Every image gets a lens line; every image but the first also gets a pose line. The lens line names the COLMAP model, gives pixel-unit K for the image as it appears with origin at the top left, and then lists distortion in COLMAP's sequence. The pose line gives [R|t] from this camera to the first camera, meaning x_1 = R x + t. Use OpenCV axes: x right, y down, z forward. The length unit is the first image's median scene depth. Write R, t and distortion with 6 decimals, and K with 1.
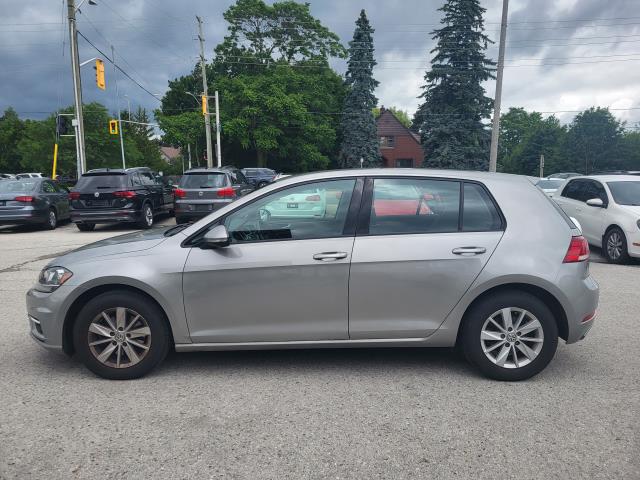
lens RADIAL K [[472.8, 0, 322.9], [0, 472.8, 241.5], [0, 0, 1]] dist [0.035069, -0.014035]
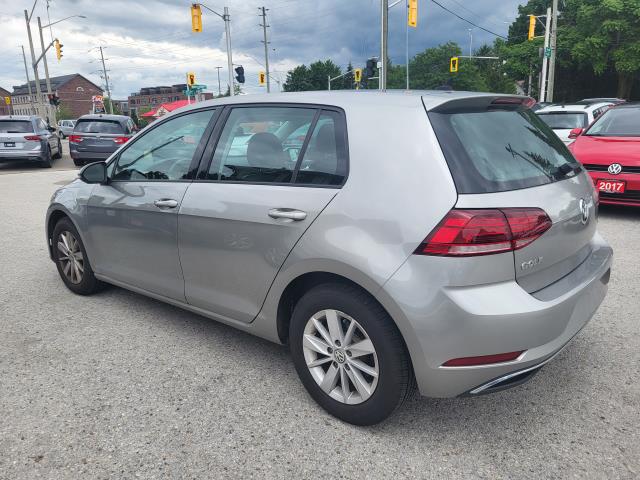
lens RADIAL K [[472.8, 0, 322.7], [0, 472.8, 242.5], [0, 0, 1]] dist [0.035069, -0.014035]
pose [[0.765769, 0.138941, -0.627928, 0.757987], [-0.057163, 0.987224, 0.148731, -0.042774], [0.640570, -0.077999, 0.763928, 0.507921]]
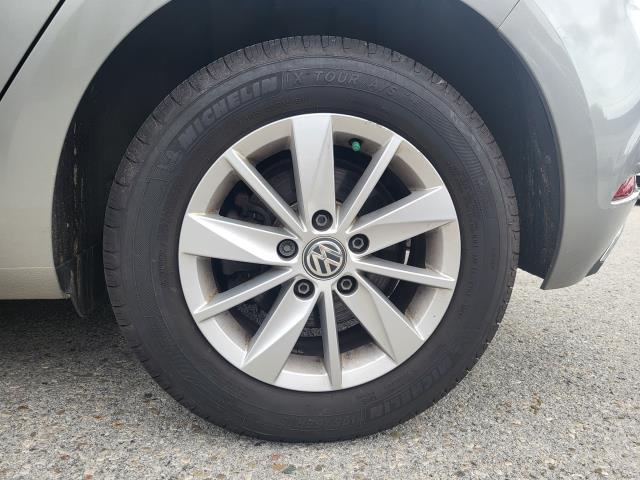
lens RADIAL K [[472.8, 0, 322.4], [0, 472.8, 242.4], [0, 0, 1]] dist [0.035069, -0.014035]
pose [[0.979031, 0.095670, 0.179851, 0.354342], [-0.111173, 0.990722, 0.078171, 0.177368], [-0.170703, -0.096527, 0.980583, 0.781978]]
